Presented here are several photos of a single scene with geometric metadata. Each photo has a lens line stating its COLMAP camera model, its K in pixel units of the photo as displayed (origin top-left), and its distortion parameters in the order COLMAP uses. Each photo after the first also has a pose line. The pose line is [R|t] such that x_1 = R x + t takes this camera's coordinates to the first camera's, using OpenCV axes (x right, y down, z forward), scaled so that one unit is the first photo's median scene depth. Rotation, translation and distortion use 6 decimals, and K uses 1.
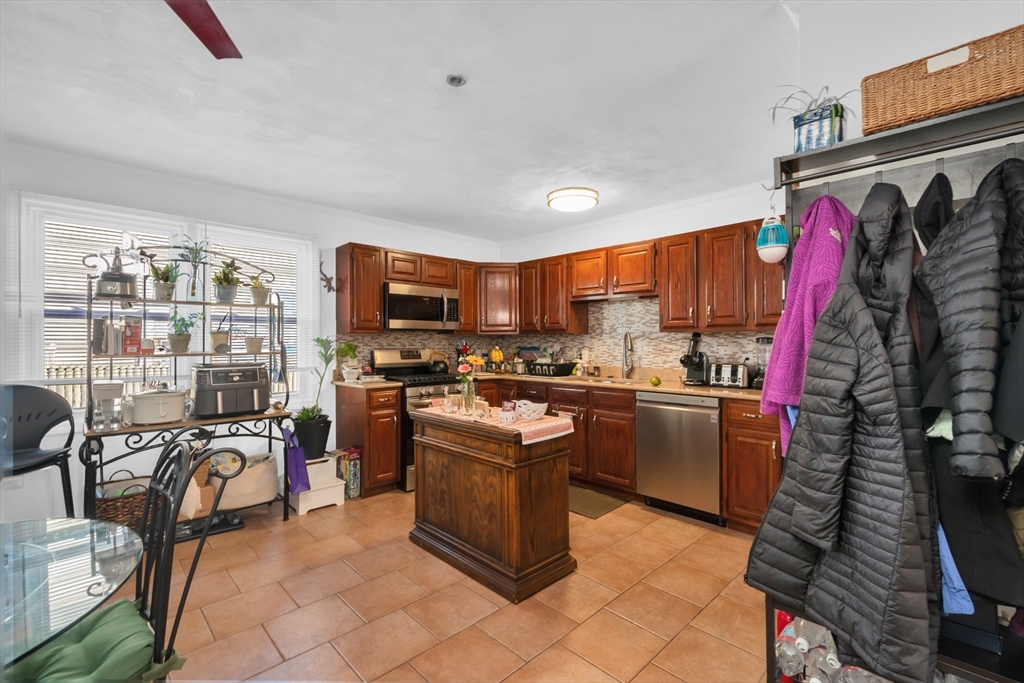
lens RADIAL K [[443.5, 0, 527.7], [0, 443.5, 339.6], [0, 0, 1]] dist [0.007713, -0.002212]
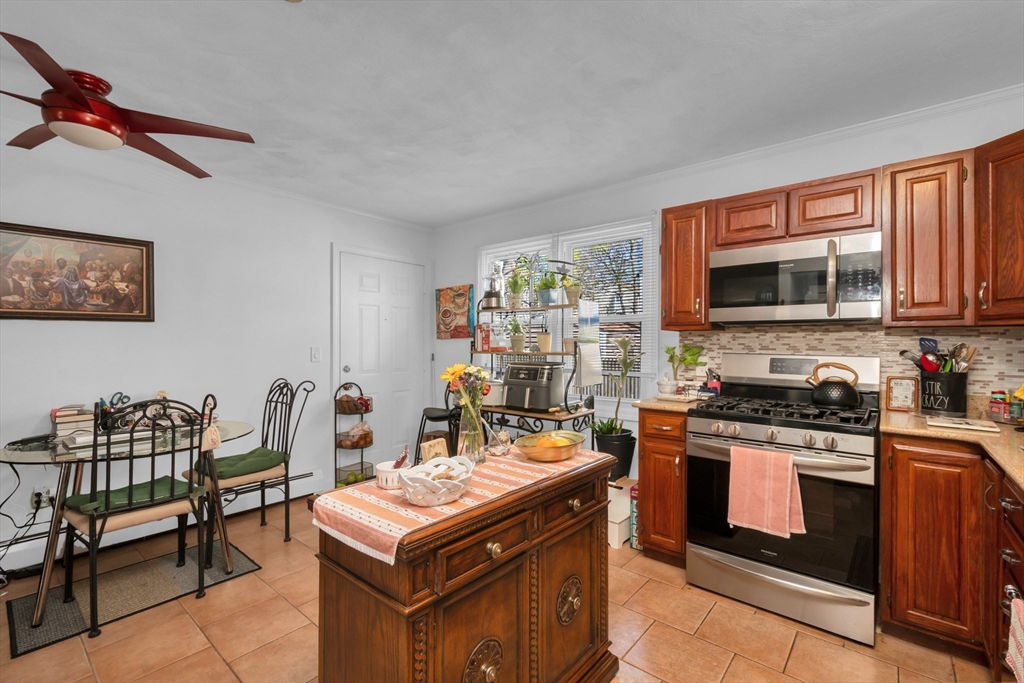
lens RADIAL K [[443.5, 0, 513.1], [0, 443.5, 342.8], [0, 0, 1]] dist [0.007713, -0.002212]
pose [[0.100737, 0.003710, -0.994906, 0.376167], [-0.000514, 0.999993, 0.003677, 0.002979], [0.994913, 0.000140, 0.100739, 0.800345]]
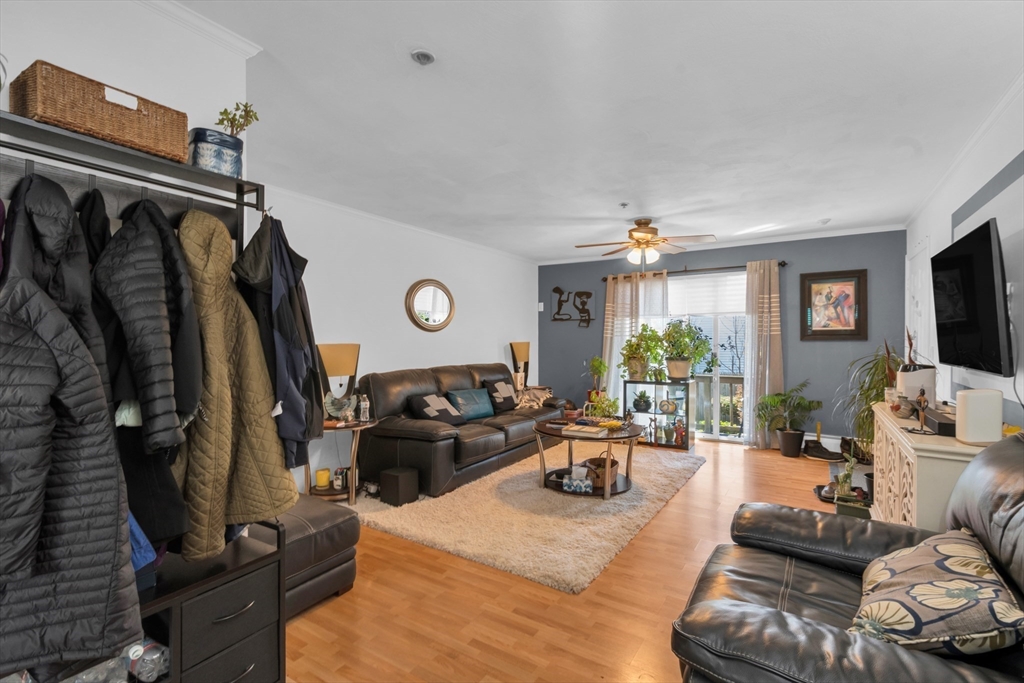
lens RADIAL K [[462.2, 0, 520.3], [0, 462.2, 338.6], [0, 0, 1]] dist [0.008900, 0.001096]
pose [[-0.213466, 0.006157, 0.976931, -0.123535], [-0.001559, 0.999977, -0.006643, -0.000047], [-0.976949, -0.002942, -0.213452, 0.067634]]
